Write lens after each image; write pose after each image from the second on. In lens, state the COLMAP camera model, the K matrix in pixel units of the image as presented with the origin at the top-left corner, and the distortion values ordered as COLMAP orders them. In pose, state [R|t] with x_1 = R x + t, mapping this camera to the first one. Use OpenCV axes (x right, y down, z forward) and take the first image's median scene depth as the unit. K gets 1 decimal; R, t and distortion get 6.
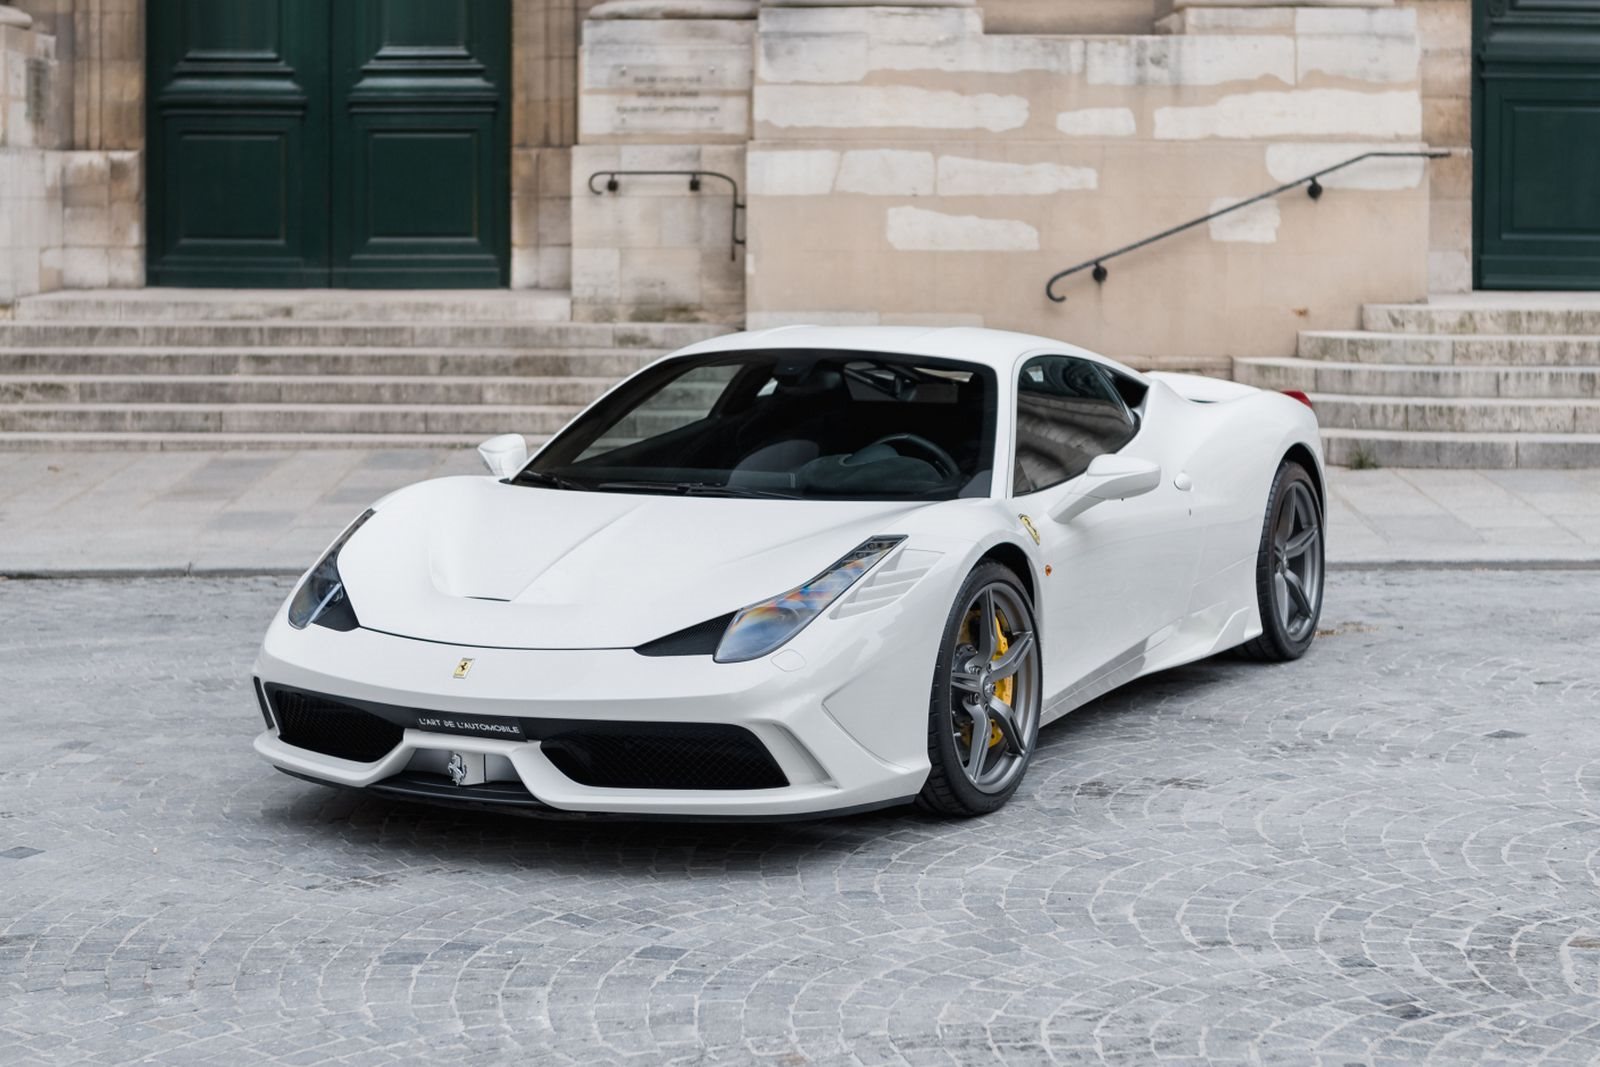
lens RADIAL K [[2505.2, 0, 800.0], [0, 2505.2, 533.5], [0, 0, 1]] dist [-0.219103, -0.070470]
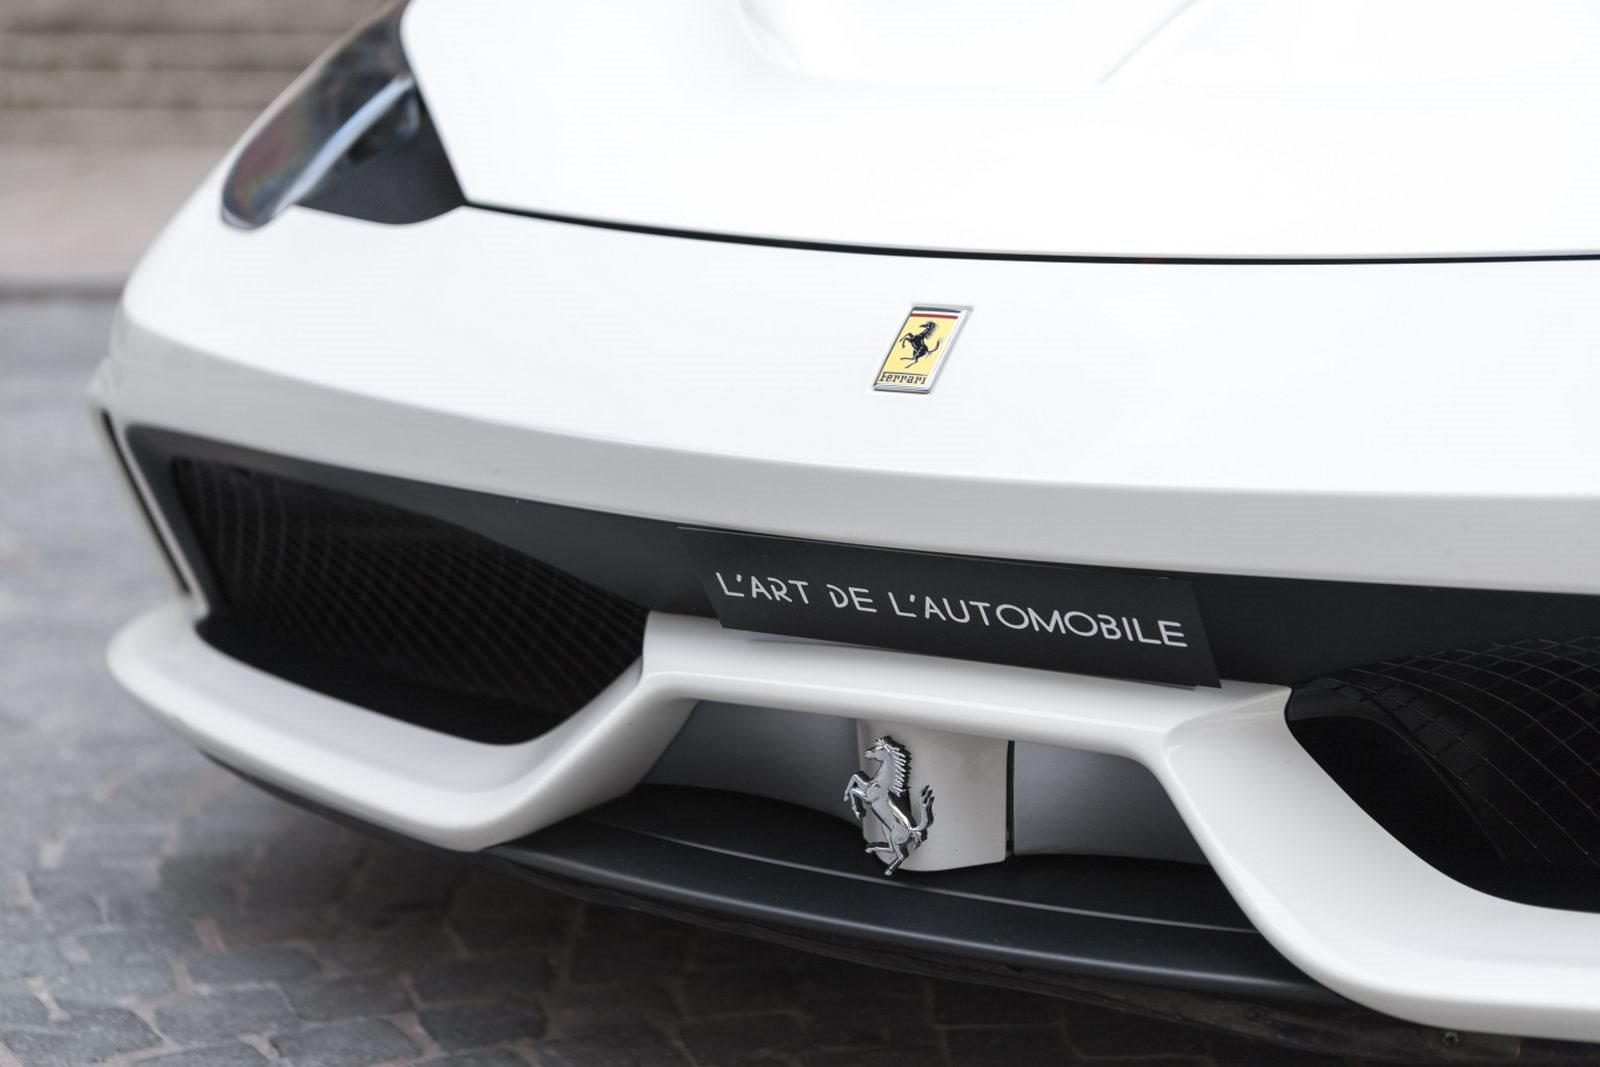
lens RADIAL K [[2677.0, 0, 800.0], [0, 2677.0, 533.5], [0, 0, 1]] dist [0.178637, 0.093143]
pose [[0.996138, 0.007238, -0.087506, -0.121036], [-0.000615, 0.997147, 0.075483, 0.050885], [0.087802, -0.075137, 0.993300, 0.740355]]
